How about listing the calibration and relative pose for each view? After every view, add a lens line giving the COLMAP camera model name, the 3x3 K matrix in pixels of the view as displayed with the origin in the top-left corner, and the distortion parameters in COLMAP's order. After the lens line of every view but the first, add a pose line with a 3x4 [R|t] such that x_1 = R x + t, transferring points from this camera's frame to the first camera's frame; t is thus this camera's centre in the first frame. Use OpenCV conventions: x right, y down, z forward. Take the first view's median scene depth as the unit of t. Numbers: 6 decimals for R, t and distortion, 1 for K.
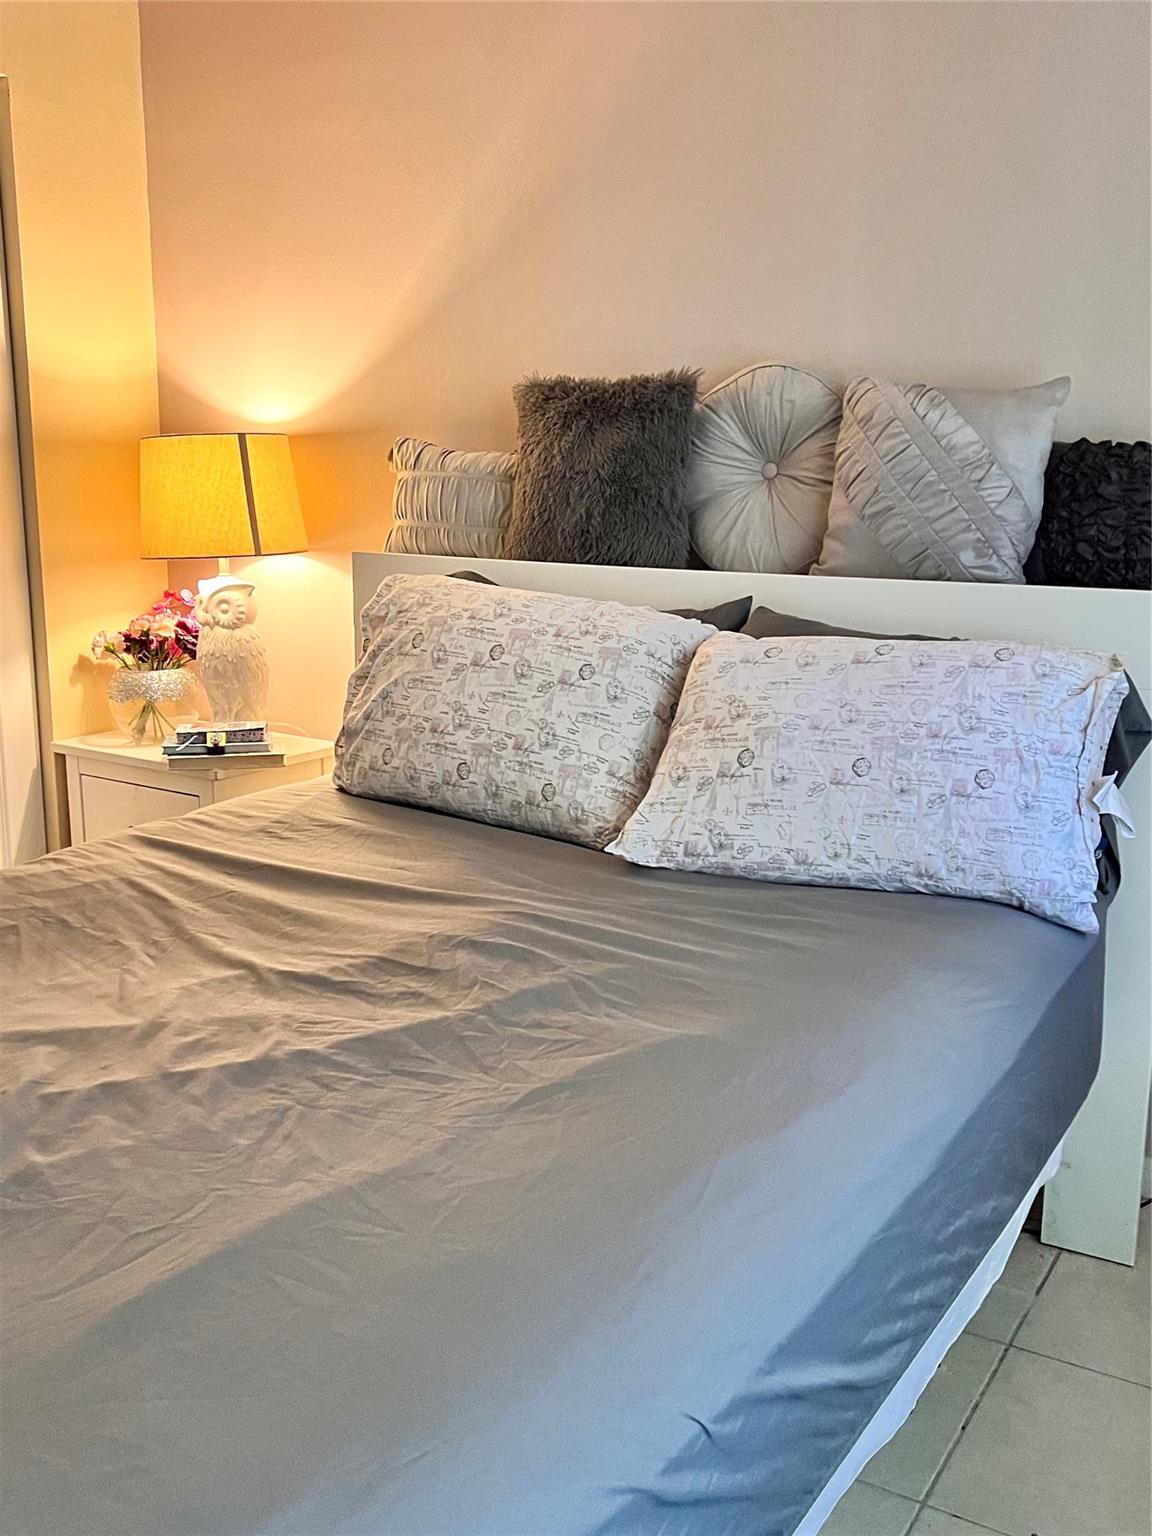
lens RADIAL K [[1529.2, 0, 577.1], [0, 1529.2, 766.0], [0, 0, 1]] dist [0.061489, 0.000000]
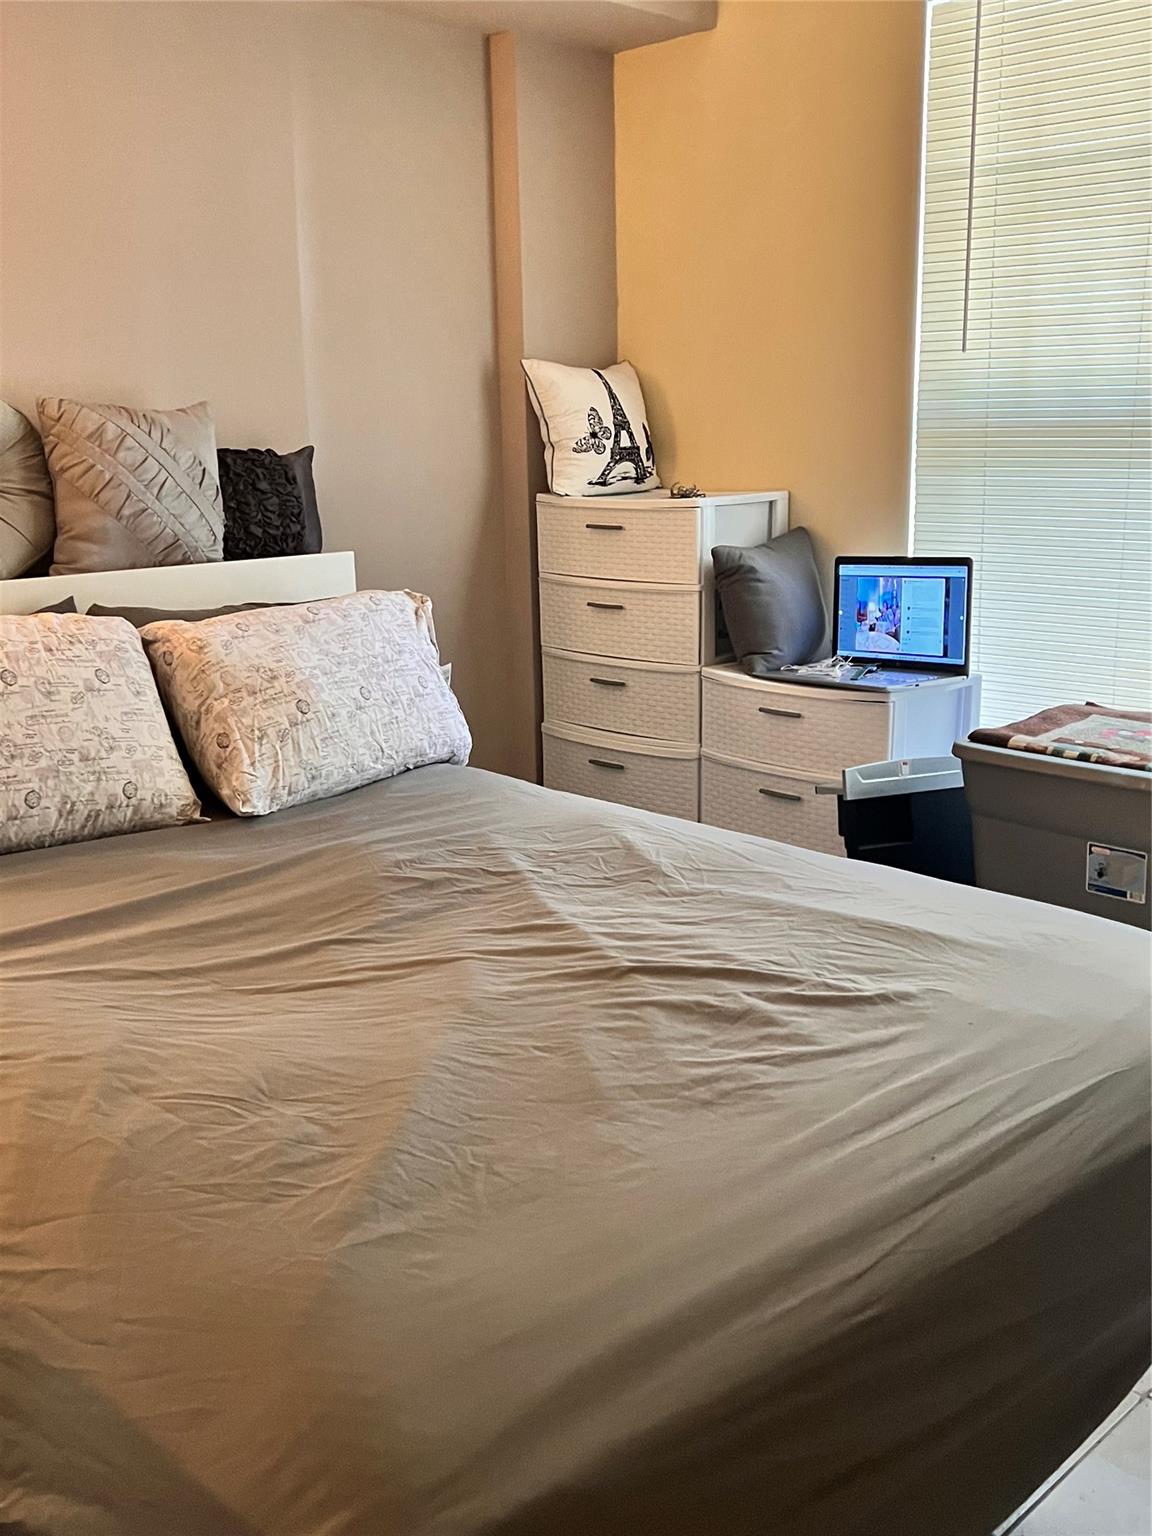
lens RADIAL K [[1529.2, 0, 577.3], [0, 1529.2, 769.3], [0, 0, 1]] dist [0.061489, 0.000000]
pose [[0.249224, -0.224213, 0.942134, -0.927784], [0.220378, 0.960438, 0.170272, -0.108294], [-0.943038, 0.165190, 0.288776, 0.388933]]
